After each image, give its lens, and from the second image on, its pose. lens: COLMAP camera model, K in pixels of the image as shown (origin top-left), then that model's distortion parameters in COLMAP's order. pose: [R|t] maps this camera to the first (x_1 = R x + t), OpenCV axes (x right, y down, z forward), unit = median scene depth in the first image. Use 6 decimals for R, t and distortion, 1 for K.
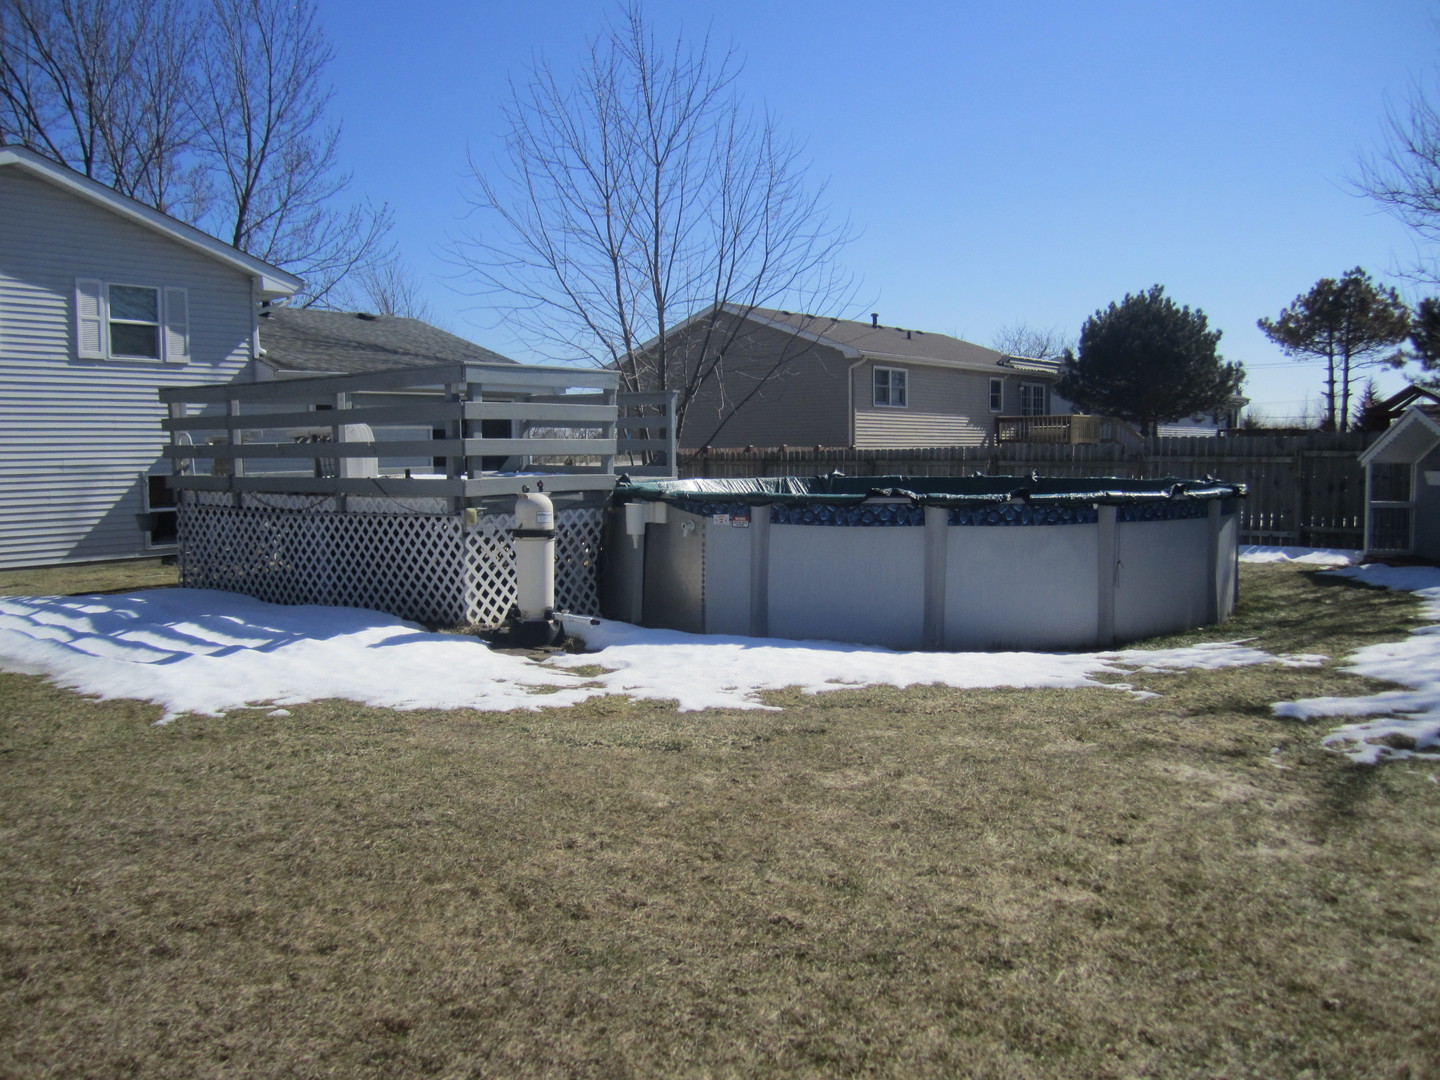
lens RADIAL K [[1180.3, 0, 720.0], [0, 1180.3, 540.0], [0, 0, 1]] dist [-0.058462, 0.005545]
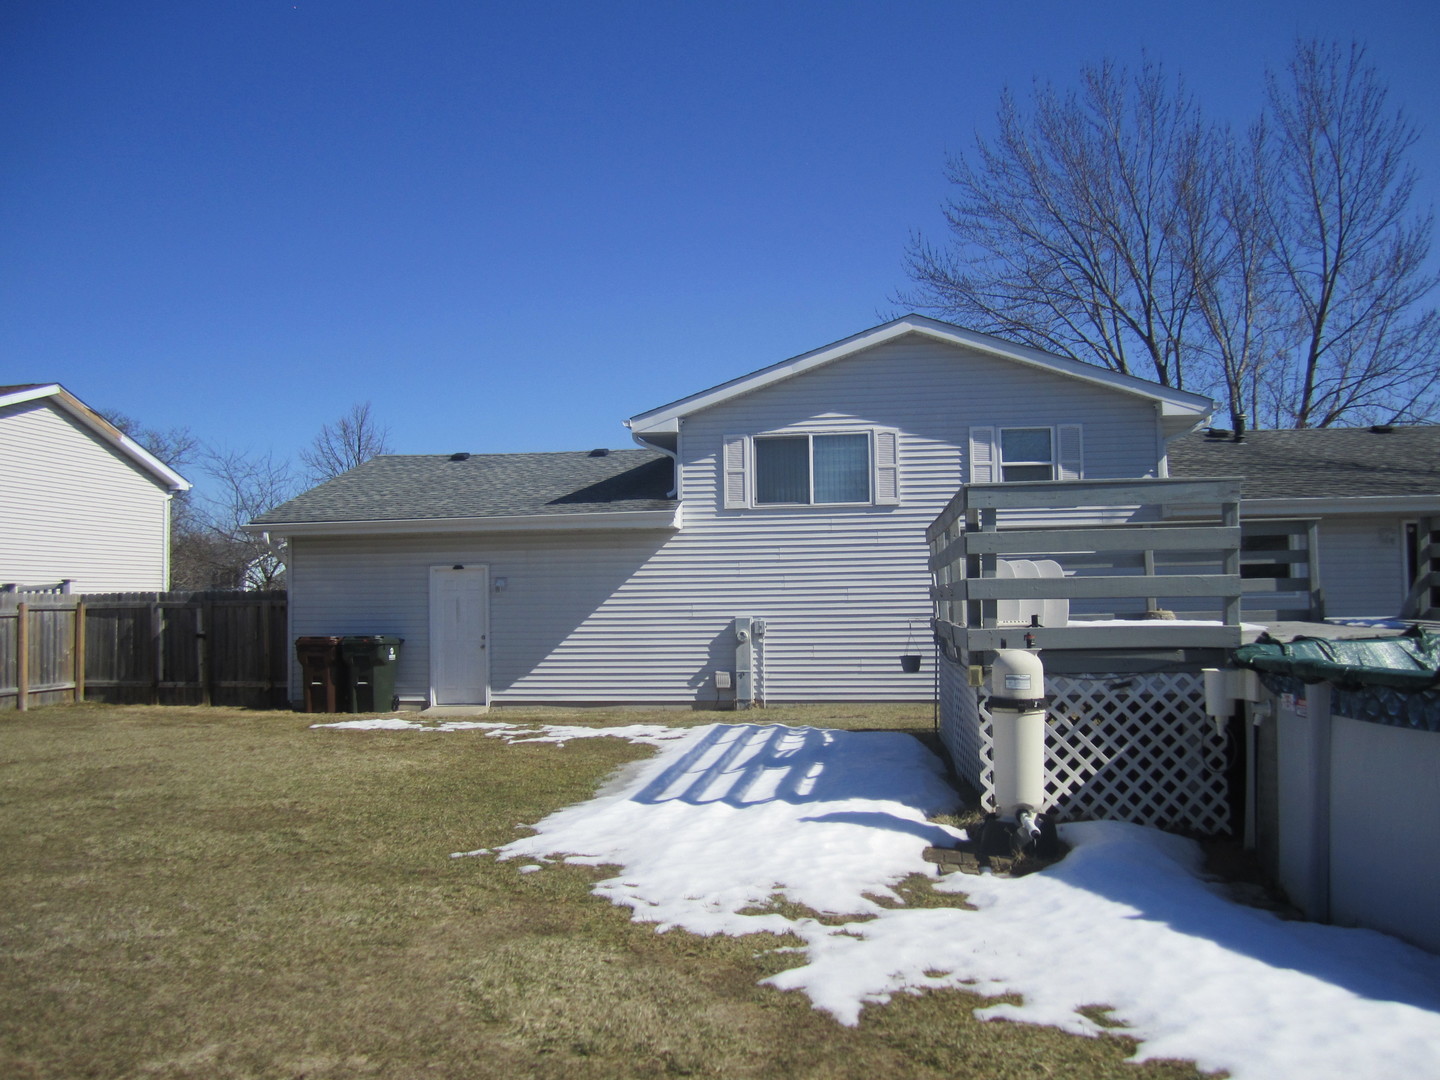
lens RADIAL K [[1180.3, 0, 720.0], [0, 1180.3, 540.0], [0, 0, 1]] dist [-0.058462, 0.005545]
pose [[0.528339, -0.043353, -0.847926, 0.222857], [-0.056541, 0.994682, -0.086087, -0.019902], [0.847149, 0.093426, 0.523078, 0.258112]]
